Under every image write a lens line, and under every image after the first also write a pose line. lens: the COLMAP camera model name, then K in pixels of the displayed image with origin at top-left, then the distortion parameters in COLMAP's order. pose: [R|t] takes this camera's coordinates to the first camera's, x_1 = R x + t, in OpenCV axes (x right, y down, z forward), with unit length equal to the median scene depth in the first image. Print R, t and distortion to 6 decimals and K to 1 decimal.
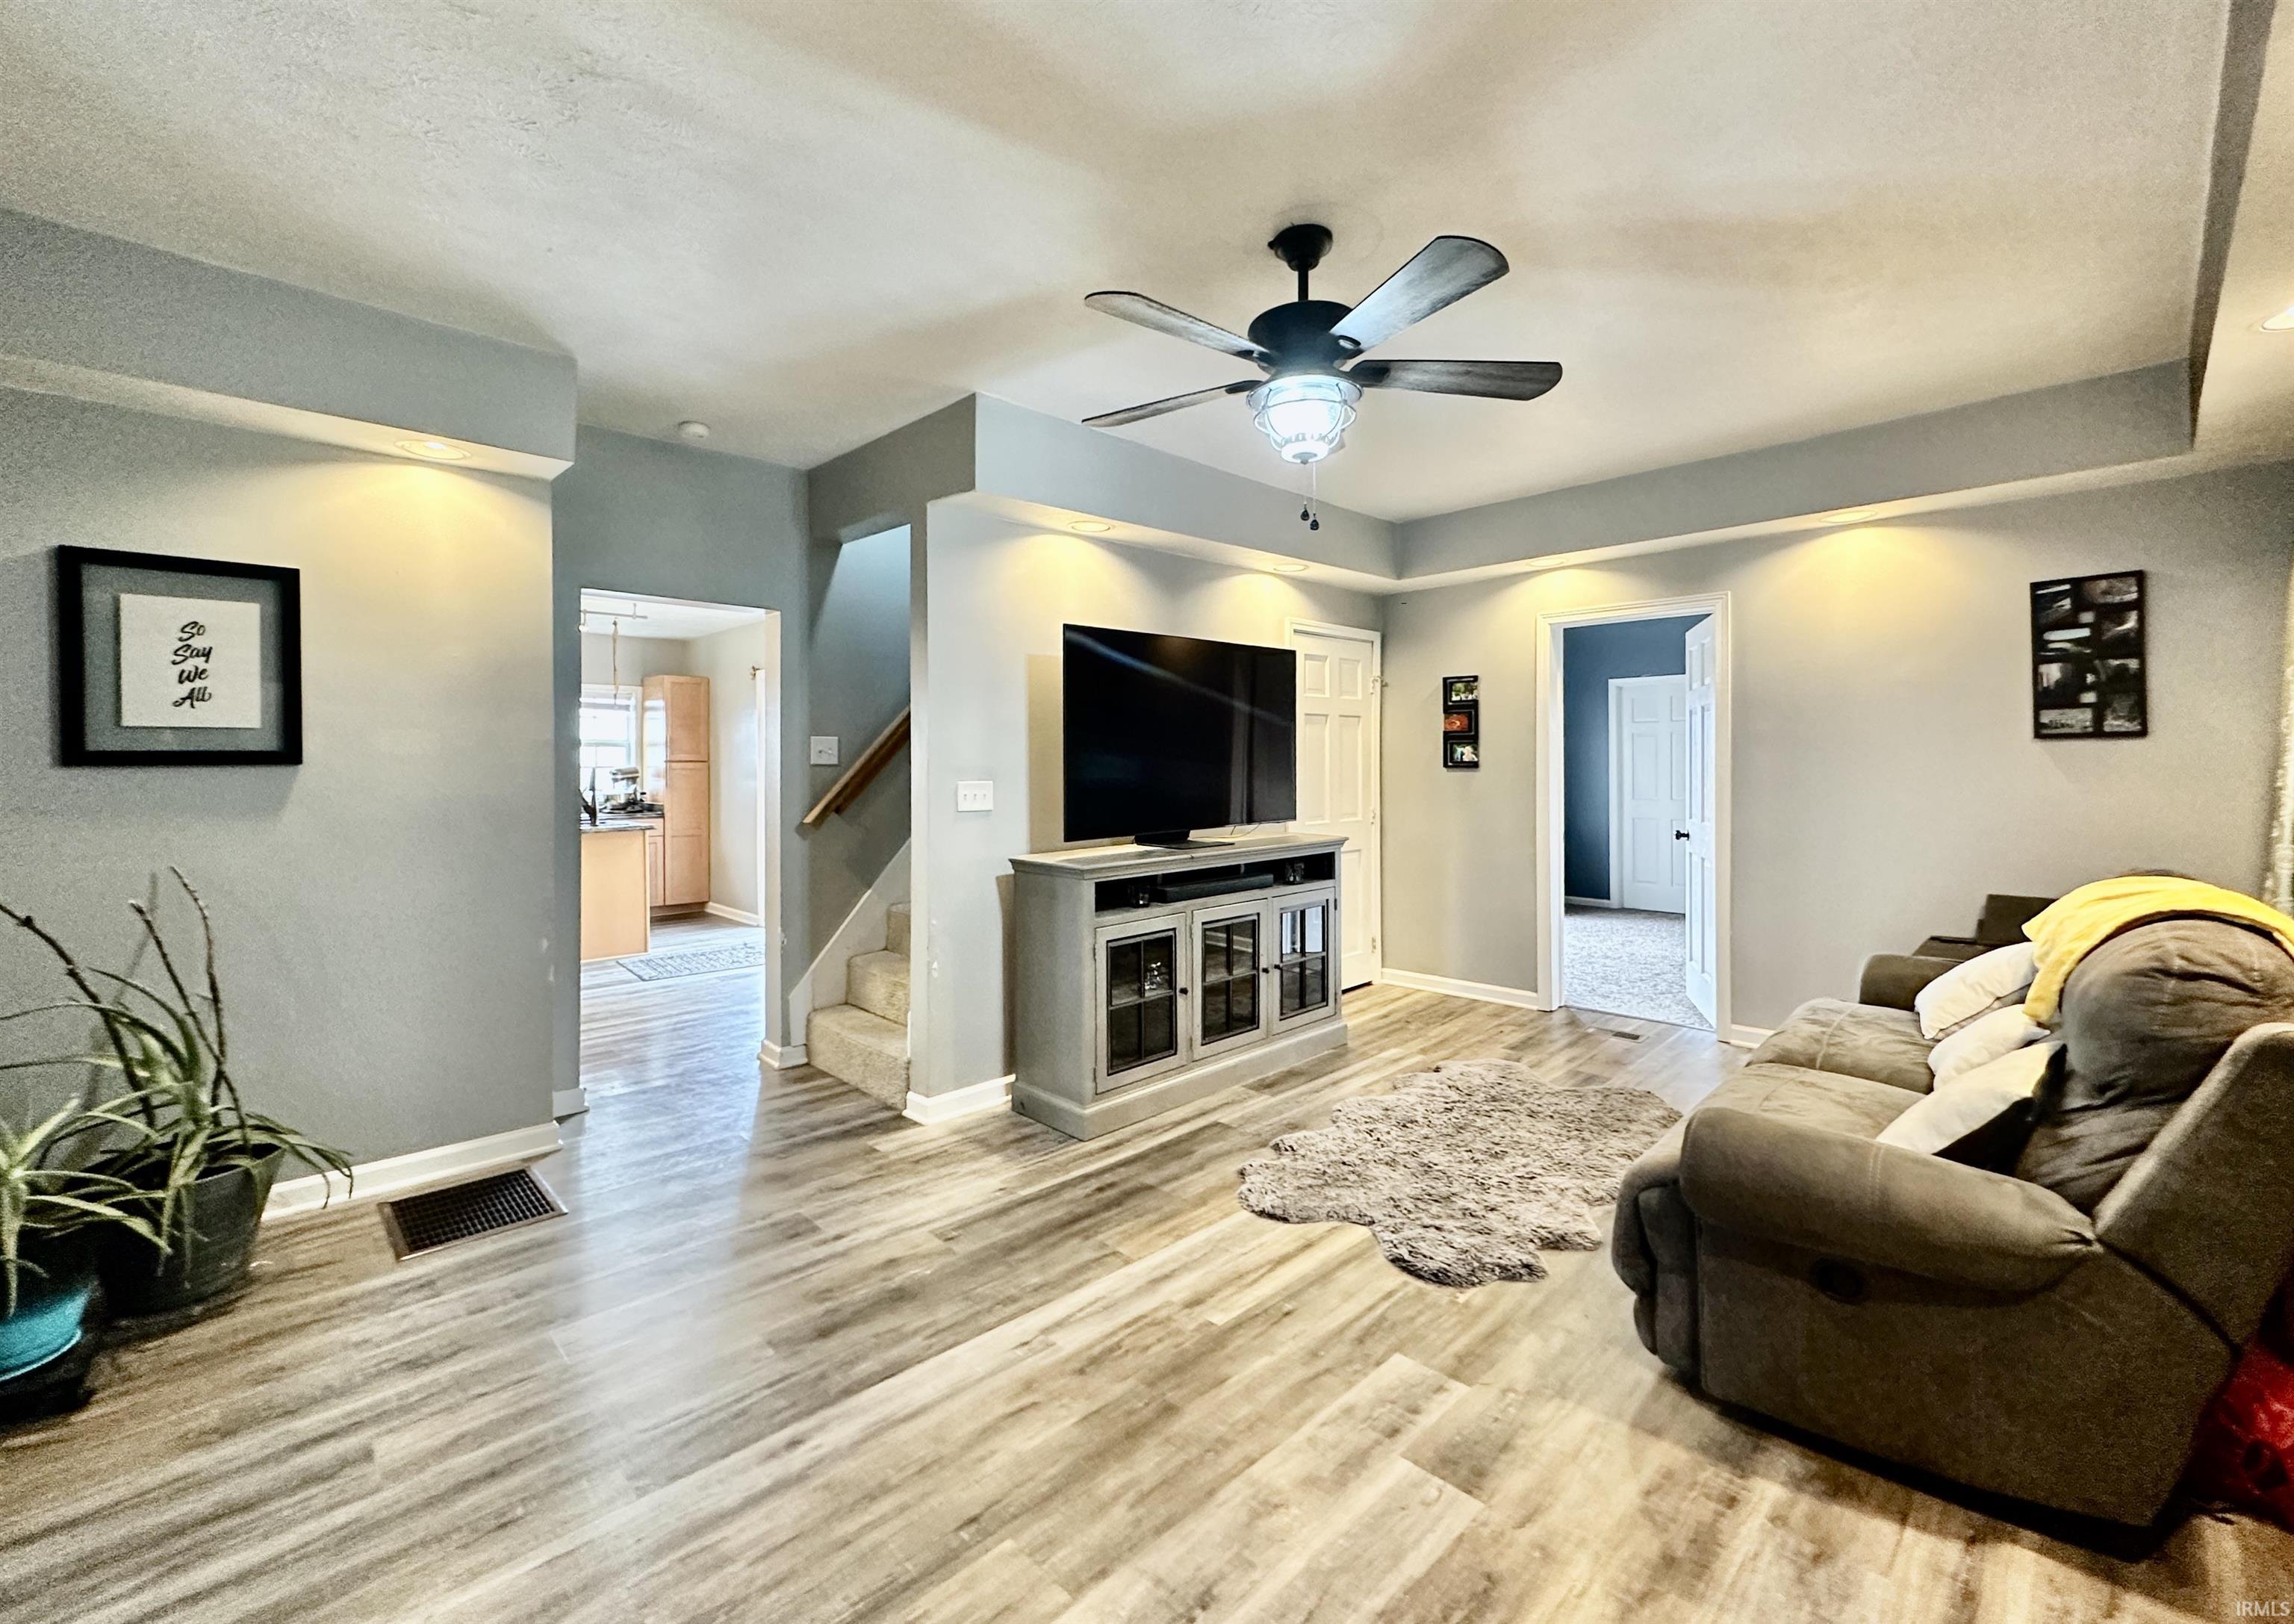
lens RADIAL K [[958.7, 0, 1145.7], [0, 958.7, 770.6], [0, 0, 1]] dist [0.000633, 0.000287]
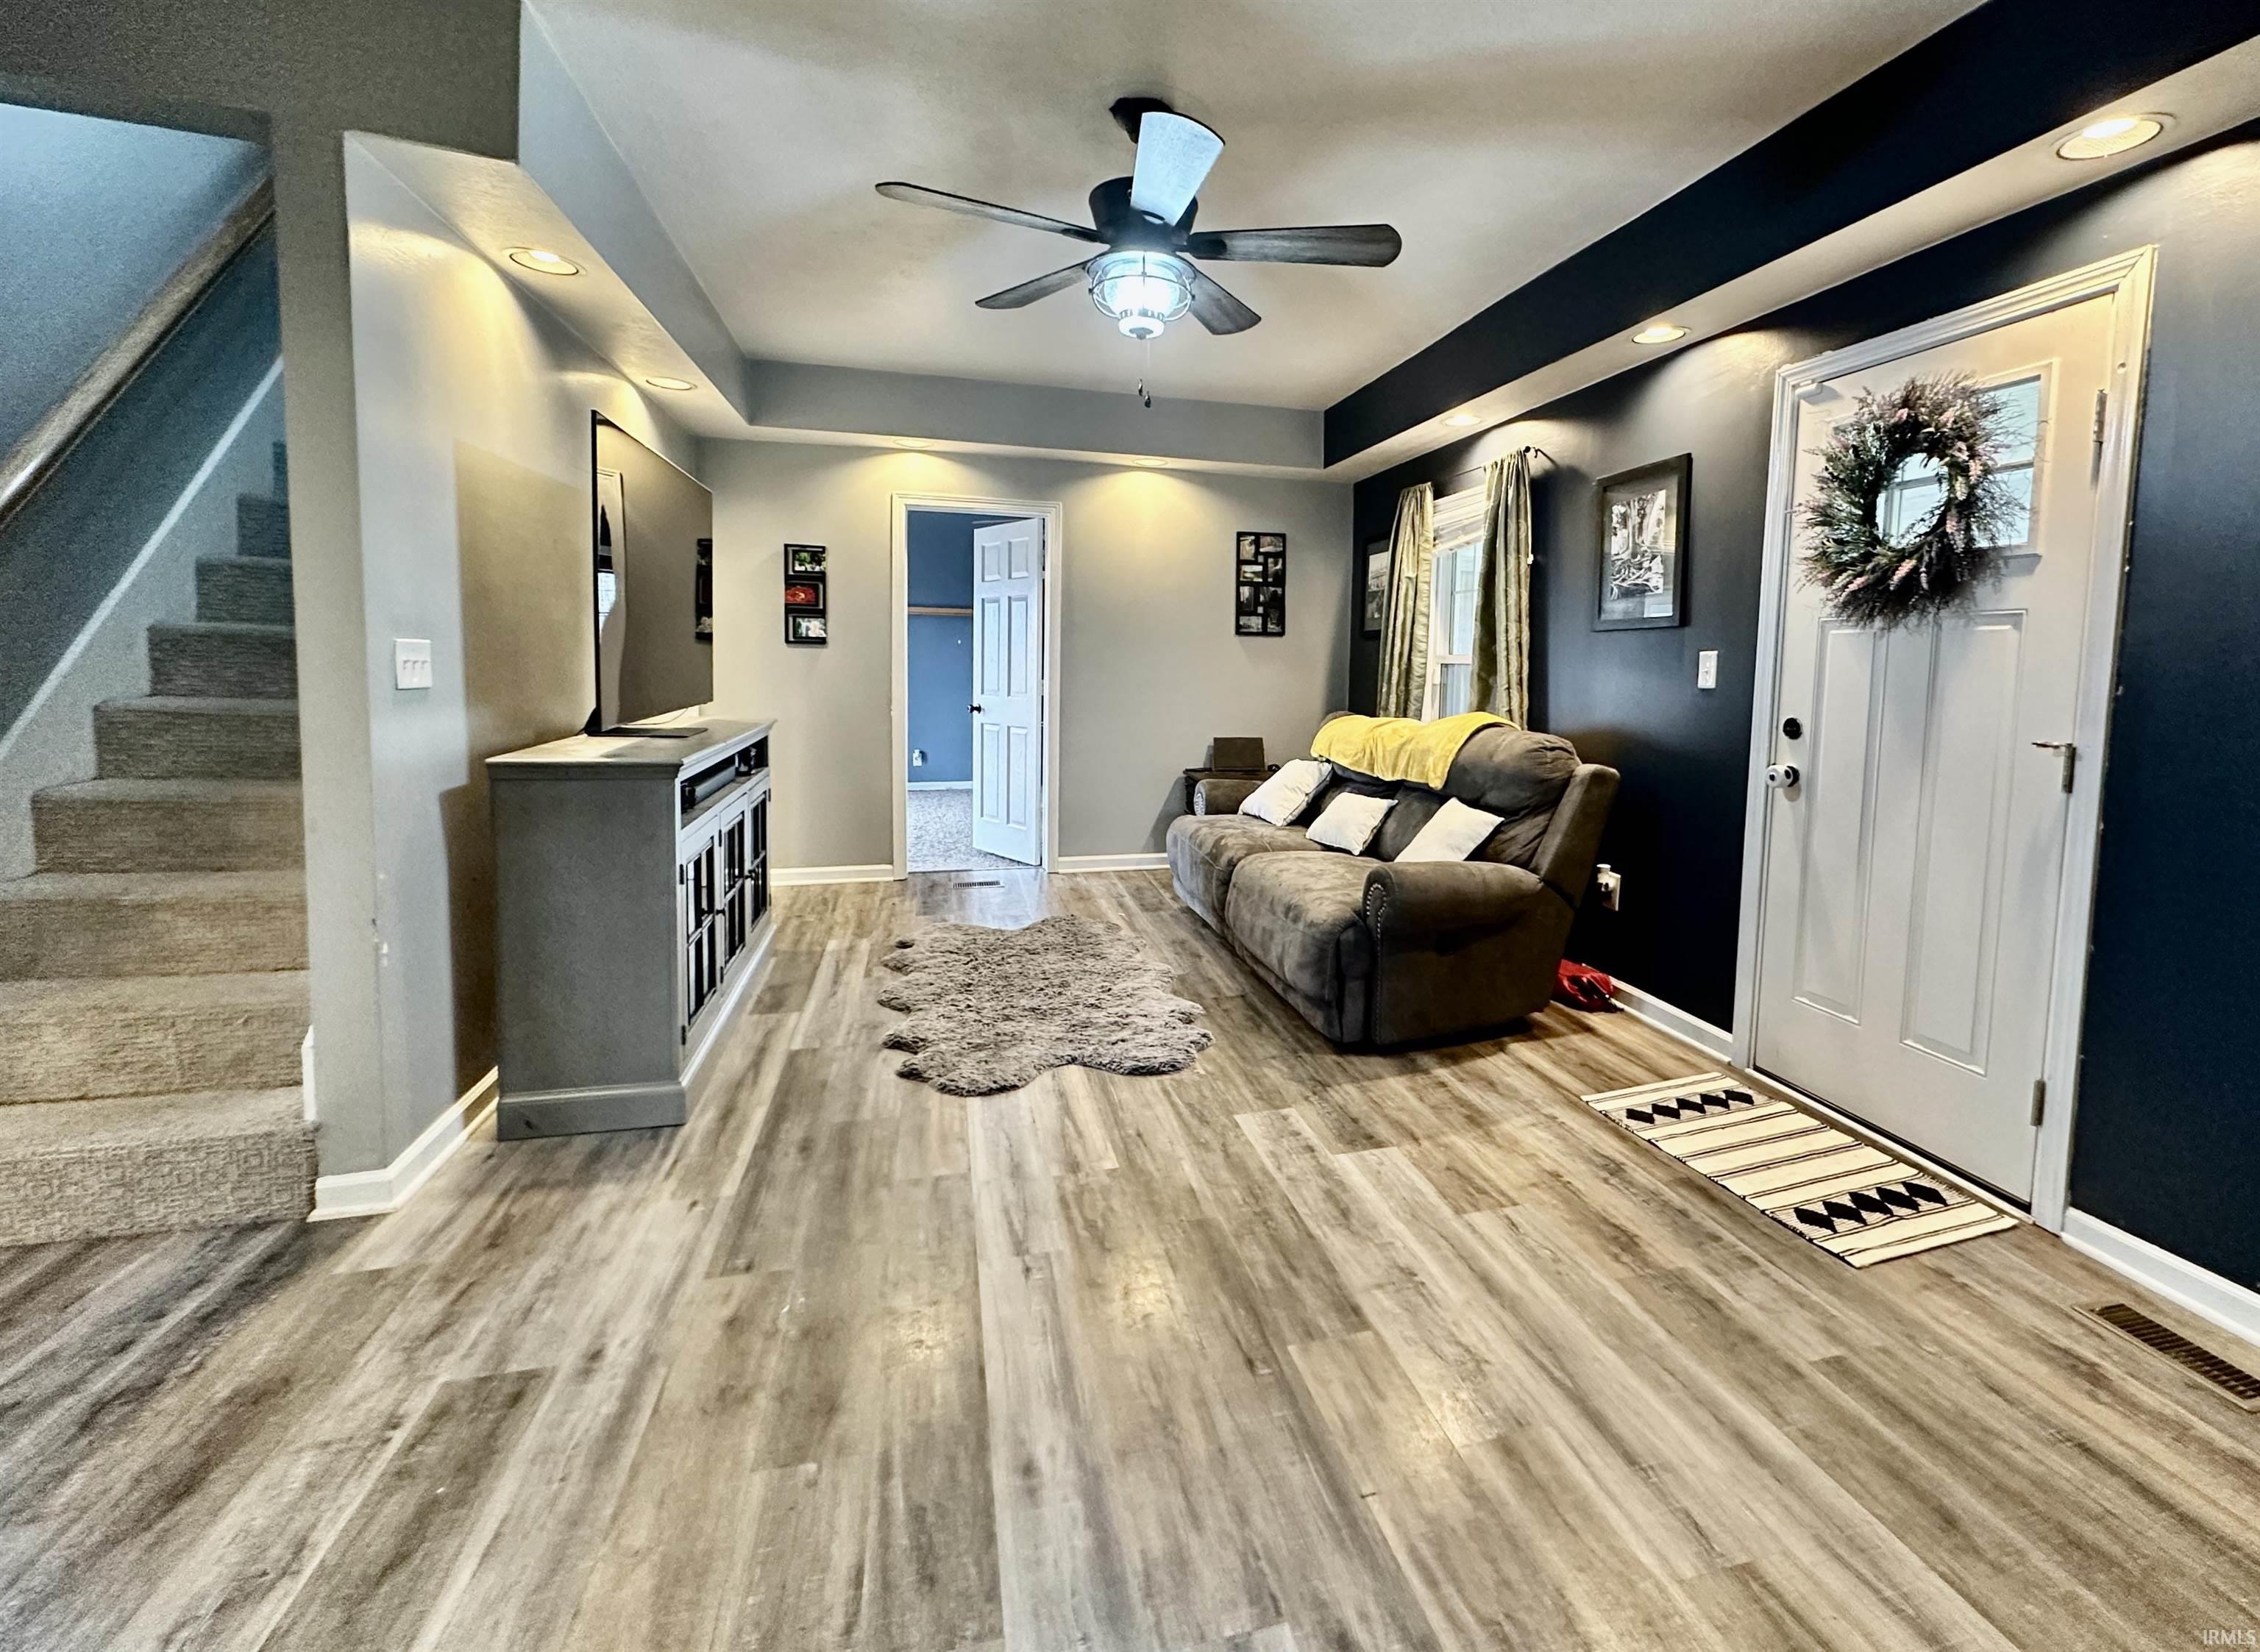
lens RADIAL K [[1001.3, 0, 1216.8], [0, 1001.3, 742.7], [0, 0, 1]] dist [-0.001648, -0.000083]
pose [[0.474565, -0.056283, 0.878419, -0.562647], [-0.016463, 0.997211, 0.072789, 0.025635], [-0.880067, -0.049005, 0.472315, 0.289632]]
